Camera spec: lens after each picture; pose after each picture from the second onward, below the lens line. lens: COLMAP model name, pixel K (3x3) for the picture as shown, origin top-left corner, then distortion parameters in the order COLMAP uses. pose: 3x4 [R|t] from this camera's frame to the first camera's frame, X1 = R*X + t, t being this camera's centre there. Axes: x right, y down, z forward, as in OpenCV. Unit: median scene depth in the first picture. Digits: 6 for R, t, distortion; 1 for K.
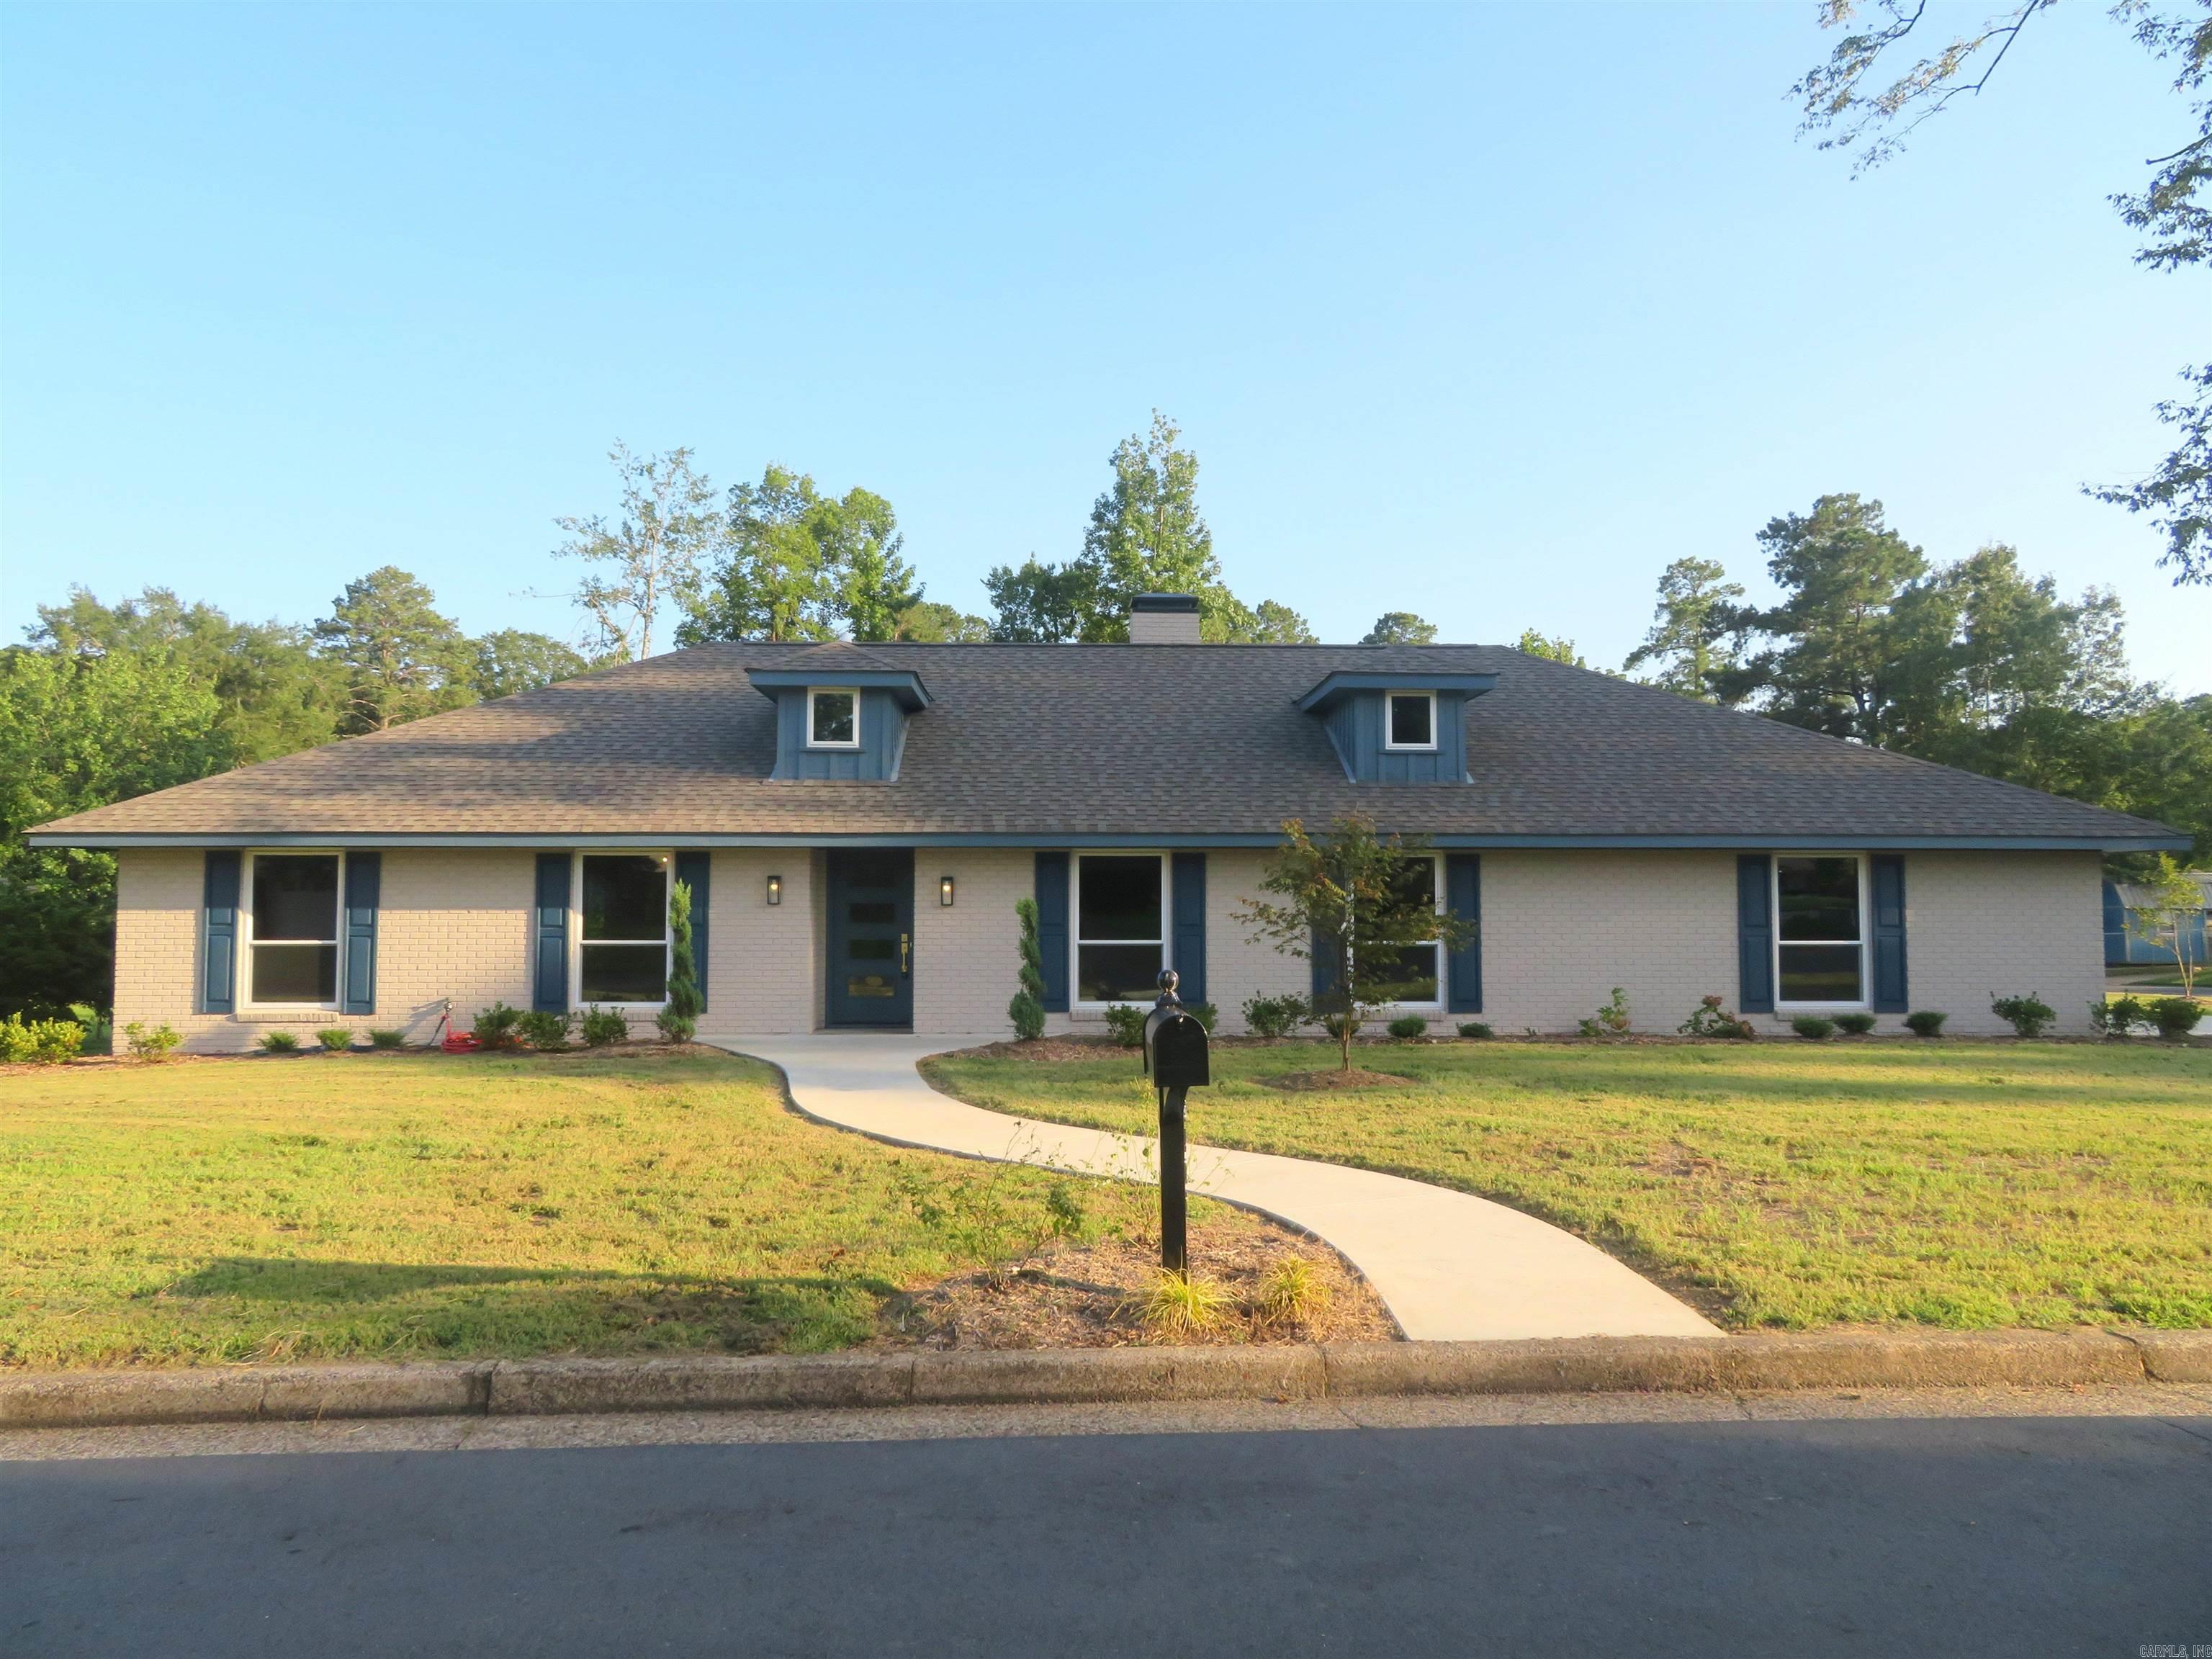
lens RADIAL K [[1619.1, 0, 1090.3], [0, 1619.1, 805.6], [0, 0, 1]] dist [-0.001587, 0.019713]
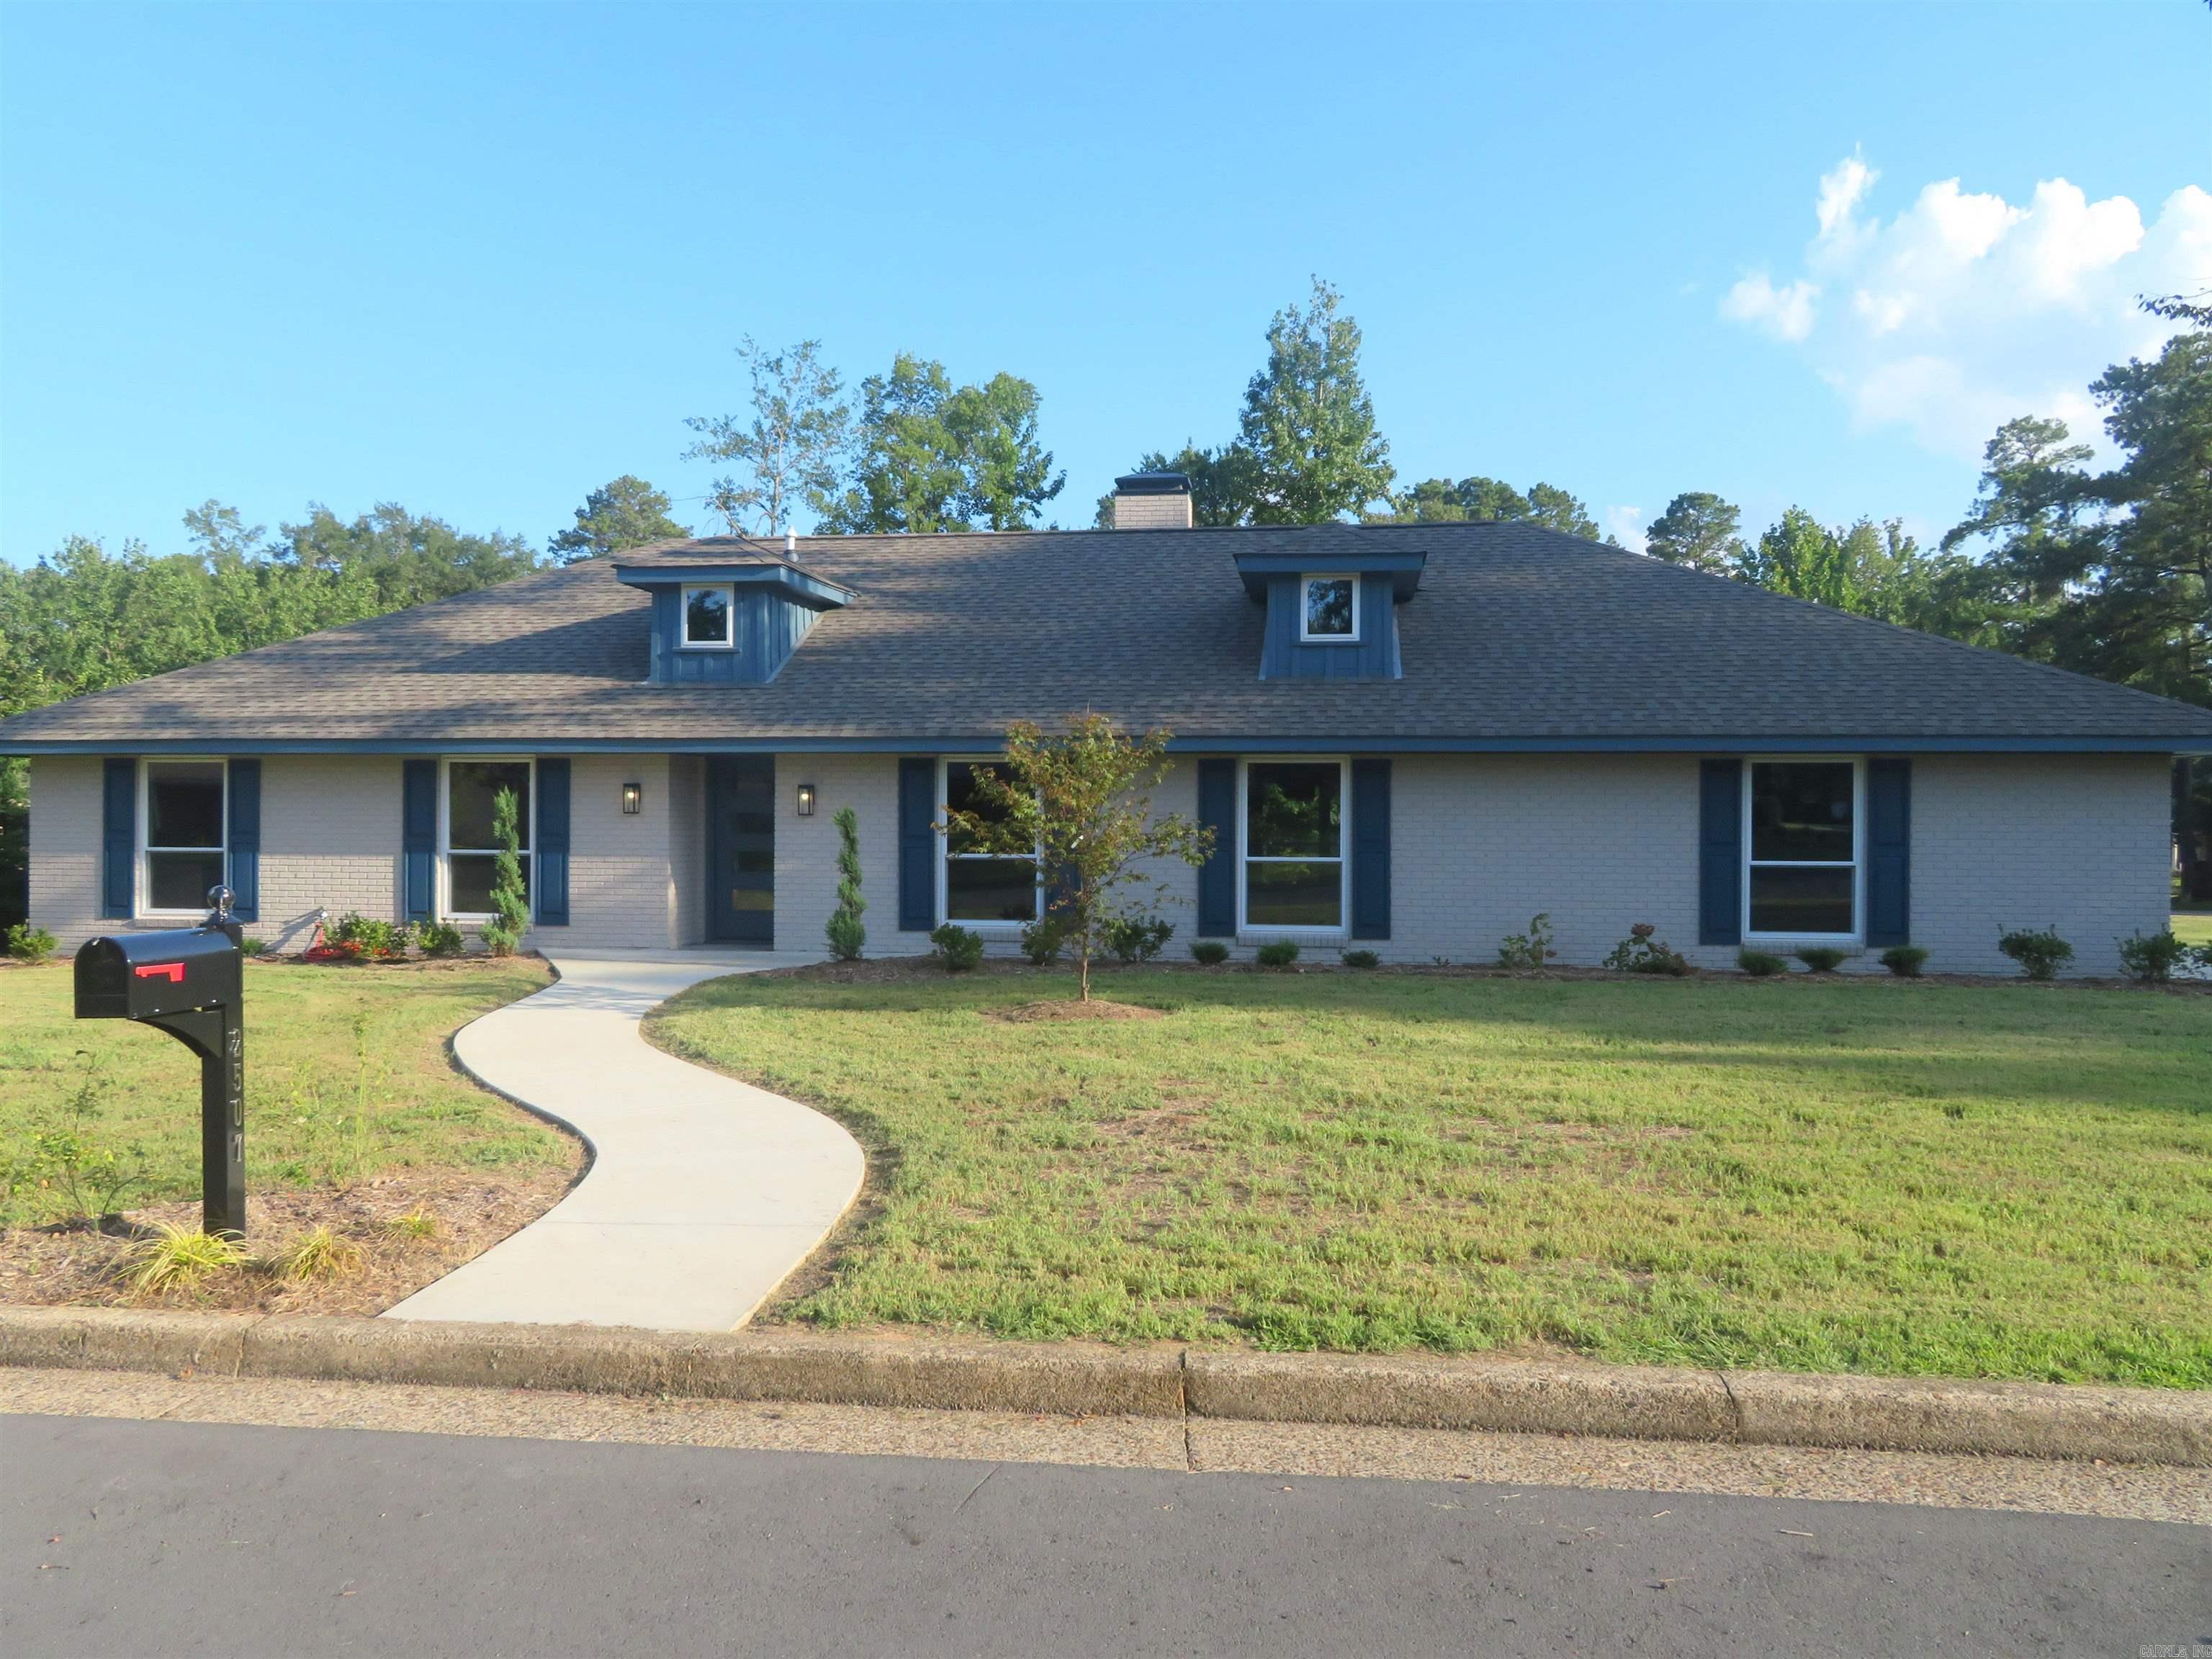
lens RADIAL K [[1701.6, 0, 1094.3], [0, 1701.6, 794.7], [0, 0, 1]] dist [-0.006012, 0.026353]
pose [[0.983881, 0.001984, -0.178816, 0.238840], [0.006673, 0.998835, 0.047798, 0.003805], [0.178702, -0.048221, 0.982721, 0.061633]]
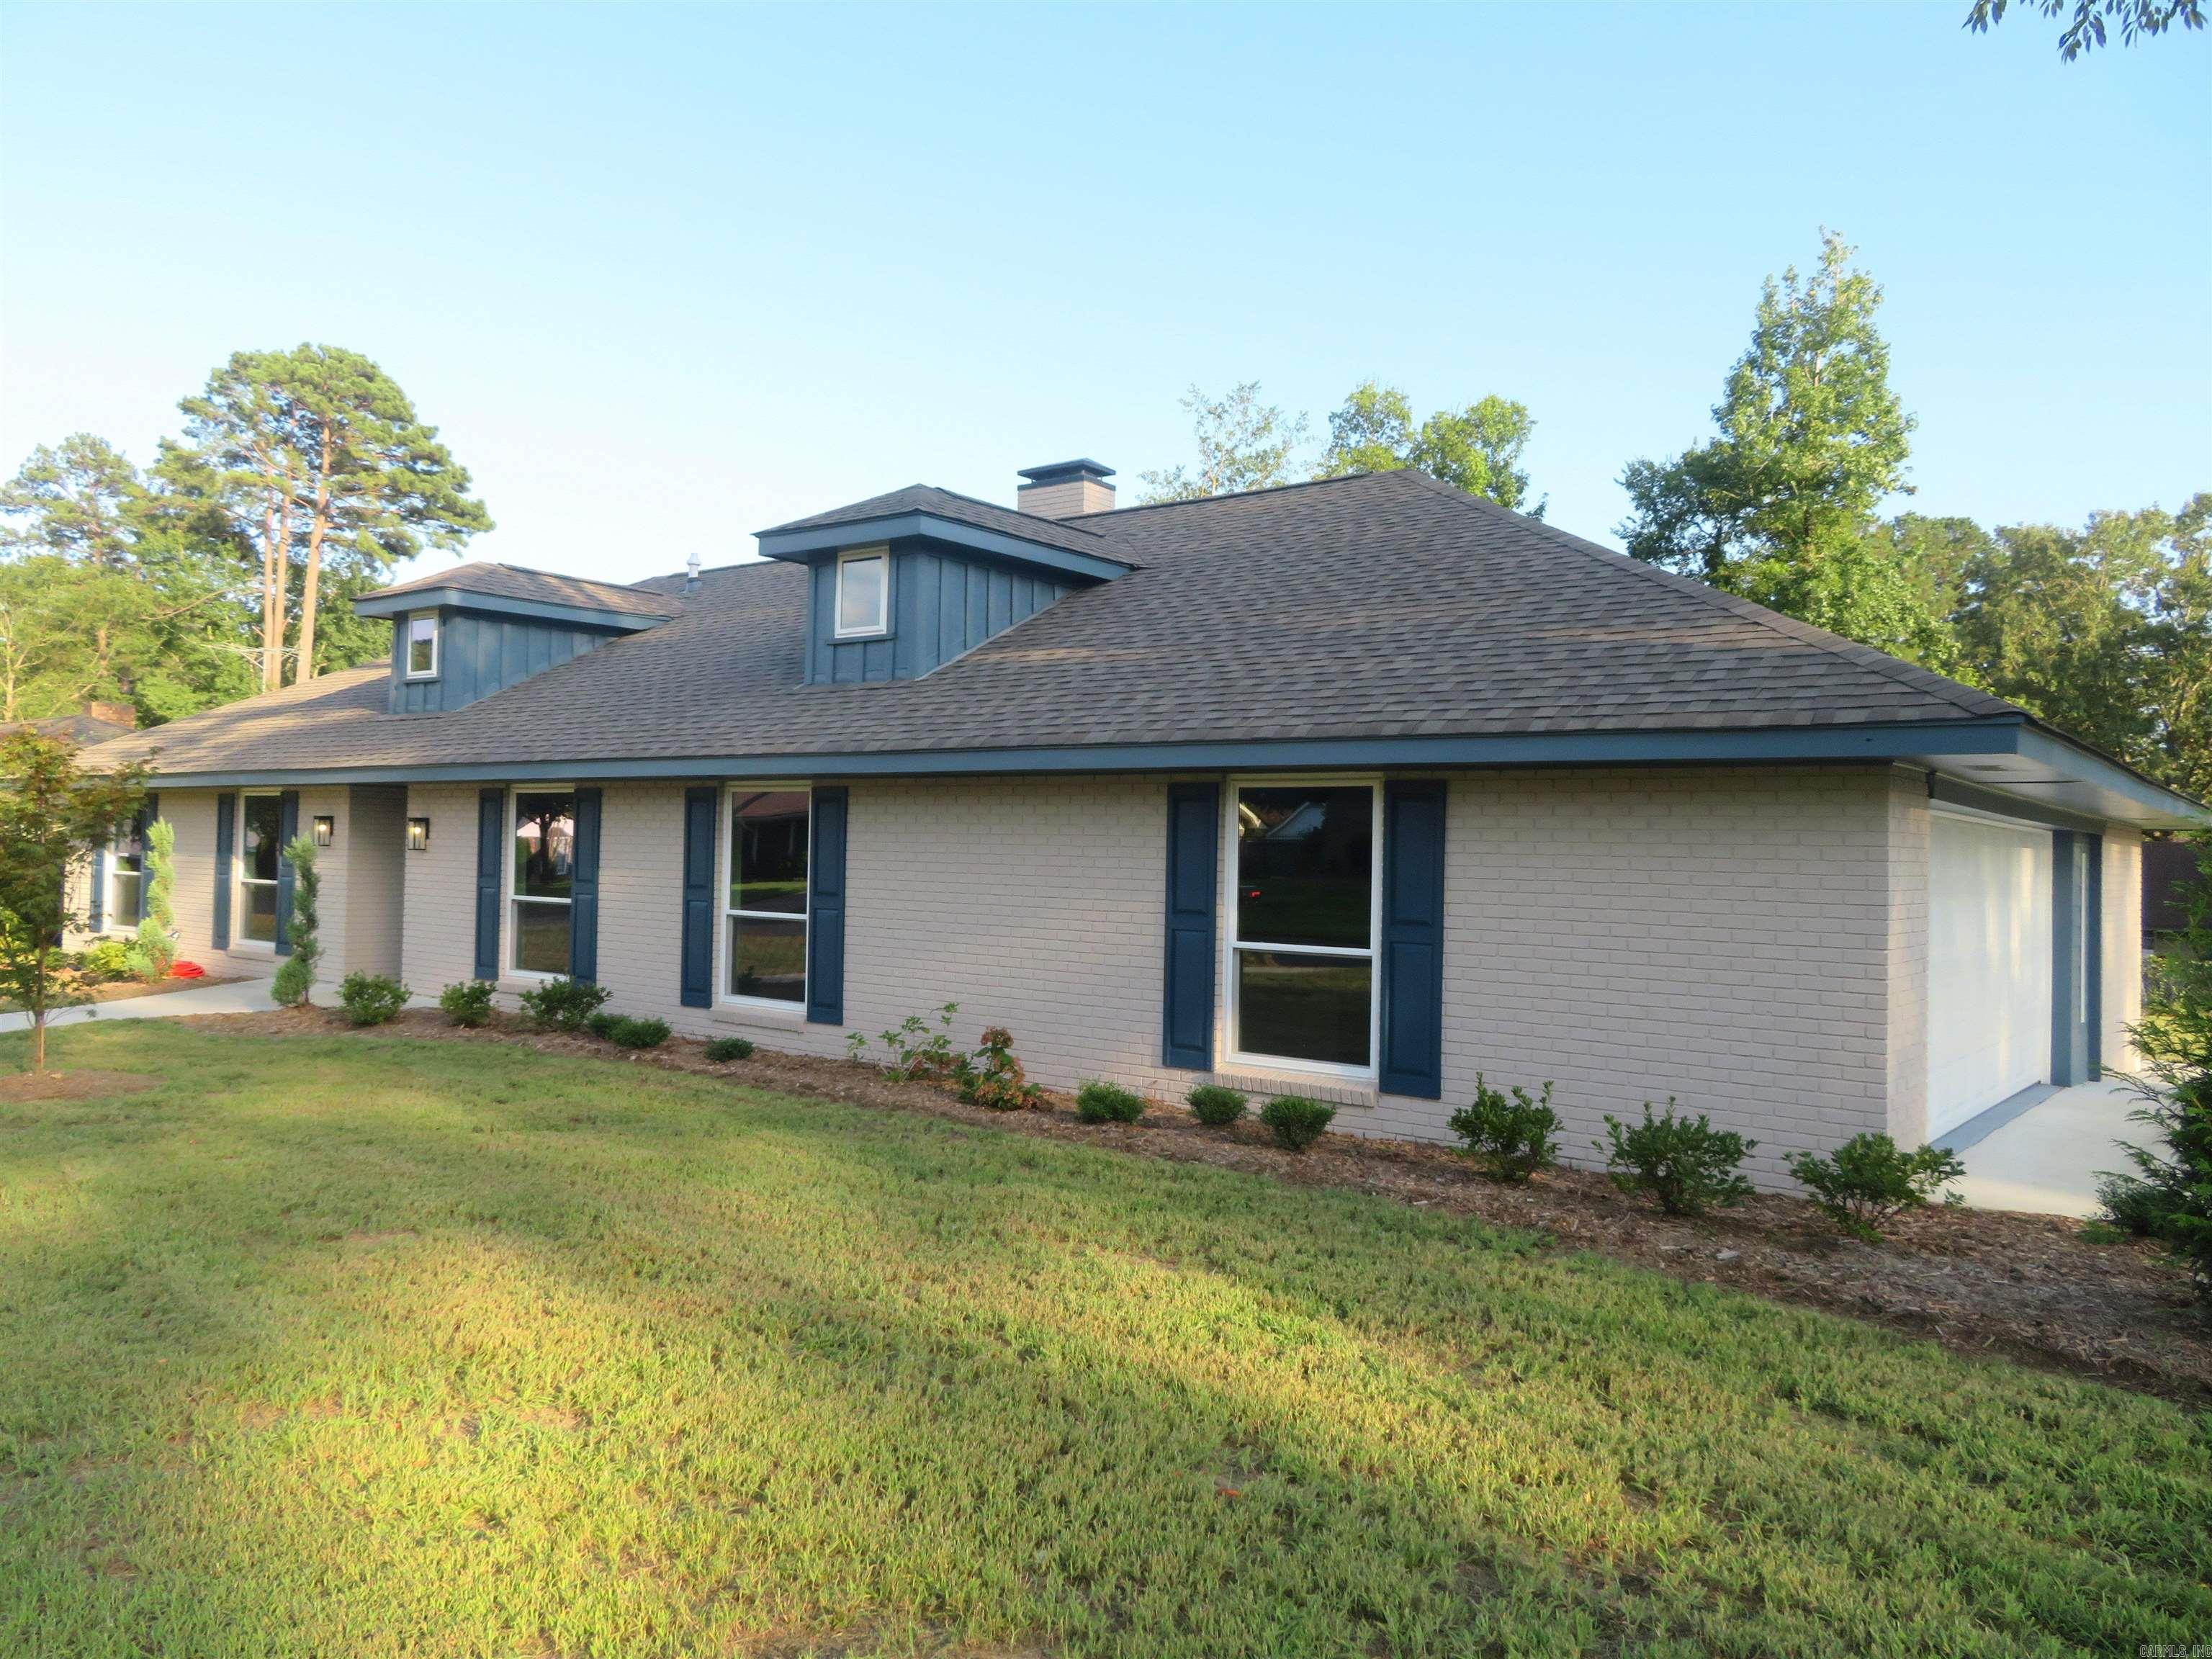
lens RADIAL K [[1626.2, 0, 1085.7], [0, 1626.2, 802.5], [0, 0, 1]] dist [-0.001223, -0.008686]
pose [[0.762135, -0.003259, -0.647410, 0.717516], [0.013528, 0.999849, 0.010893, 0.029655], [0.647277, -0.017060, 0.762064, 0.538117]]
